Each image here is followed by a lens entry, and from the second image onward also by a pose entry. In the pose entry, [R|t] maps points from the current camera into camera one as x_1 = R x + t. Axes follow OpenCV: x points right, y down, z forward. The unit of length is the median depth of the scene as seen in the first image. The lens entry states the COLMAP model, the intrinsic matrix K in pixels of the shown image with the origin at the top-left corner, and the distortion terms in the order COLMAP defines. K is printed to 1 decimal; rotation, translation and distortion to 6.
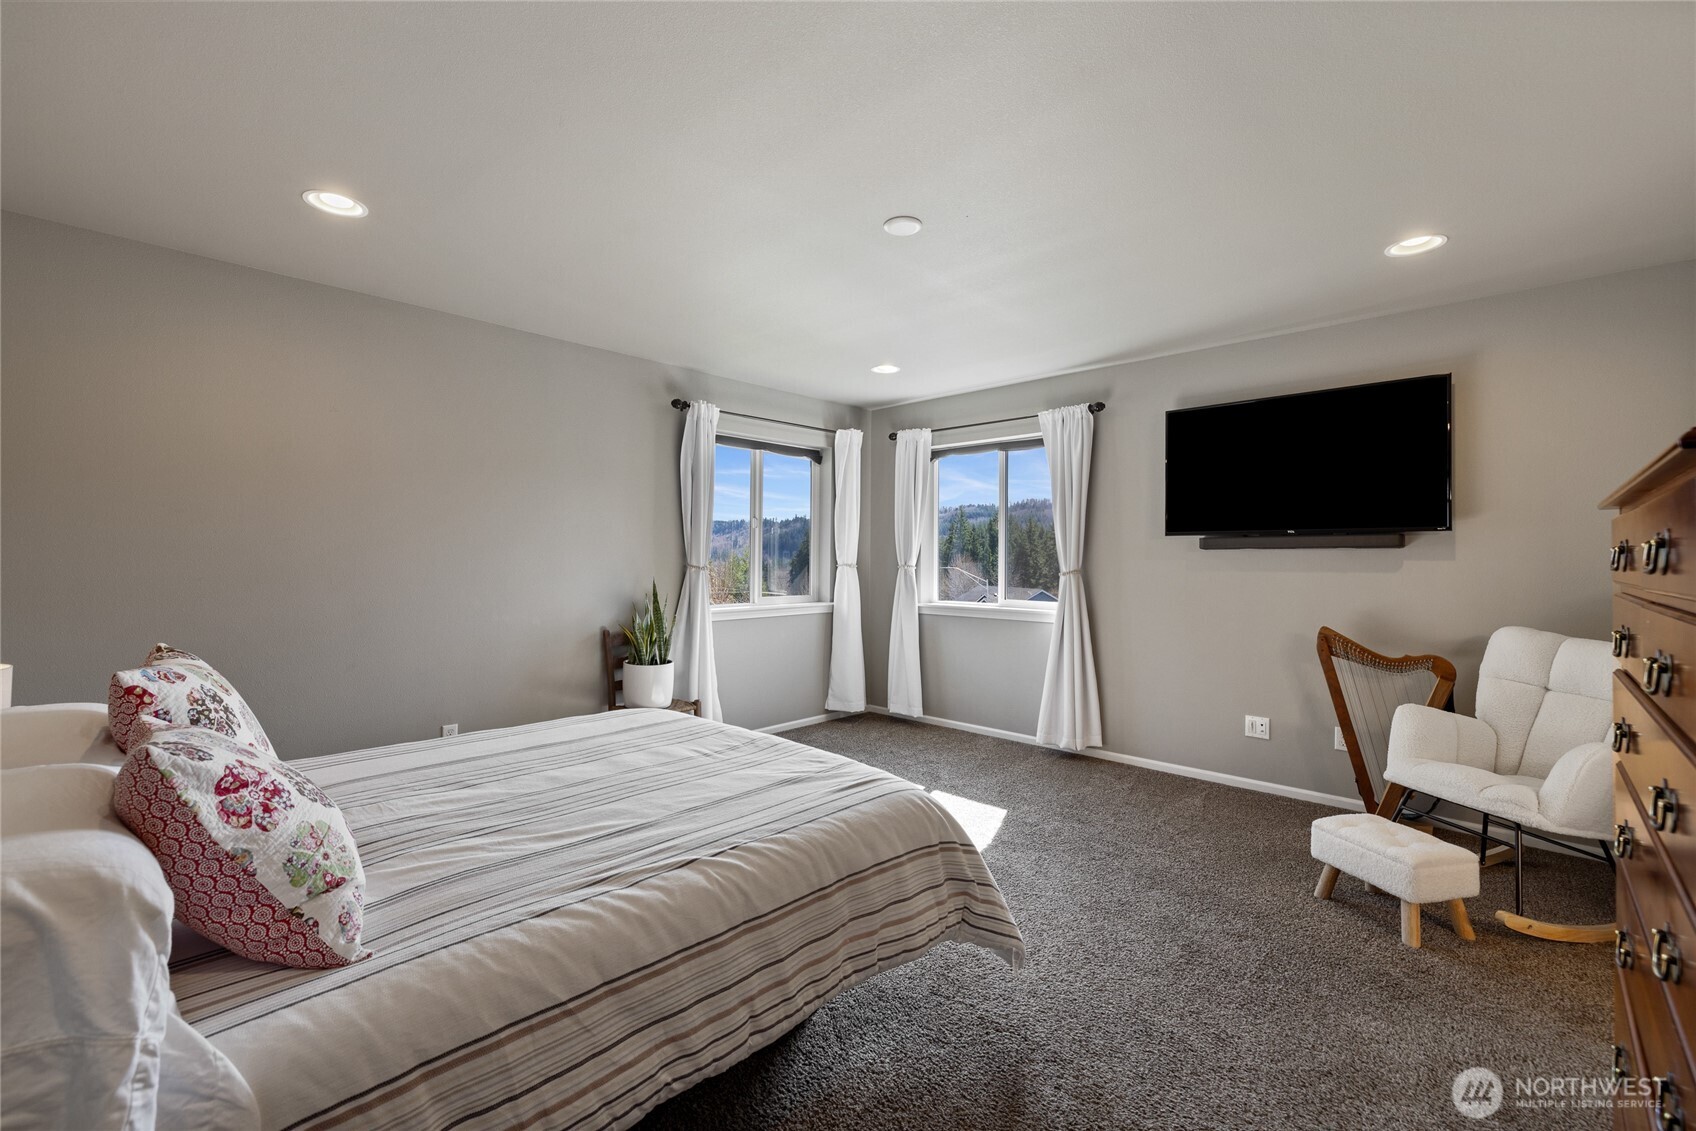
lens RADIAL K [[723.0, 0, 826.5], [0, 723.0, 553.7], [0, 0, 1]] dist [0.003370, -0.000203]
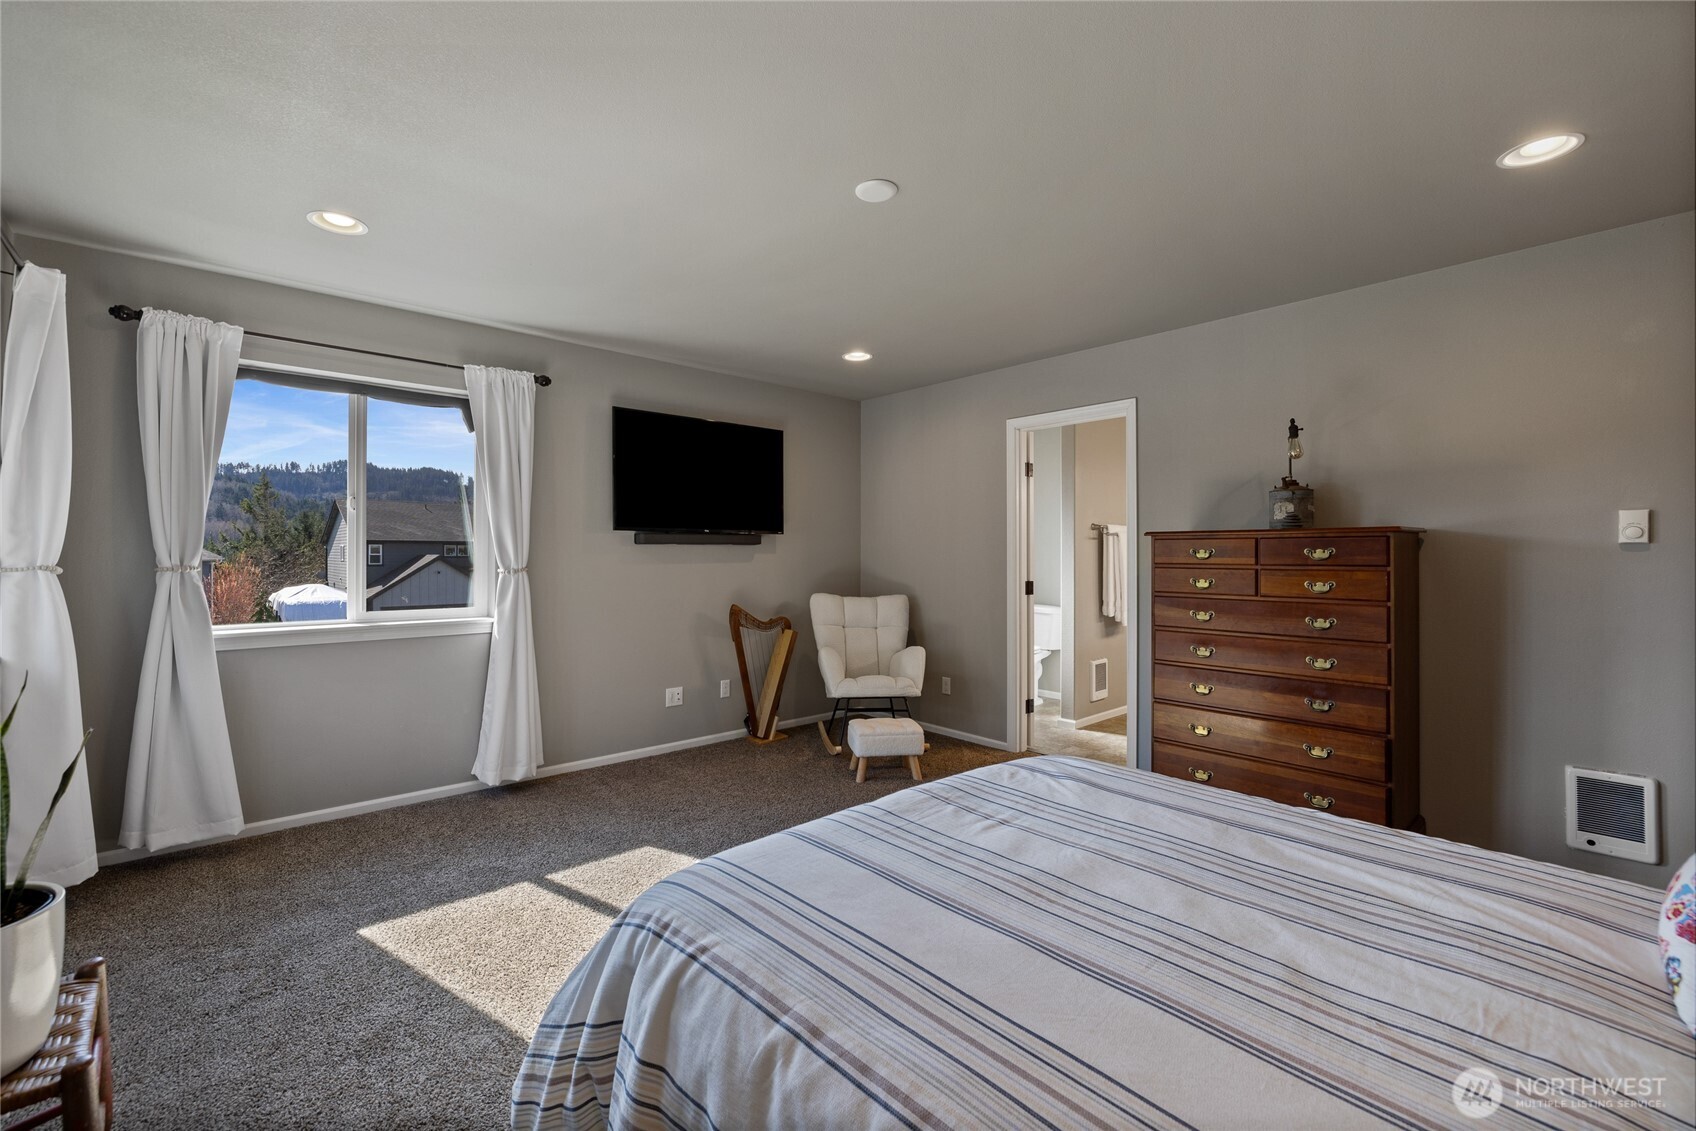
lens RADIAL K [[702.1, 0, 840.0], [0, 702.1, 558.1], [0, 0, 1]] dist [0.000596, -0.000262]
pose [[0.079811, -0.005884, 0.996793, -0.457682], [-0.002851, 0.999977, 0.006131, 0.007310], [-0.996806, -0.003331, 0.079793, 0.579704]]
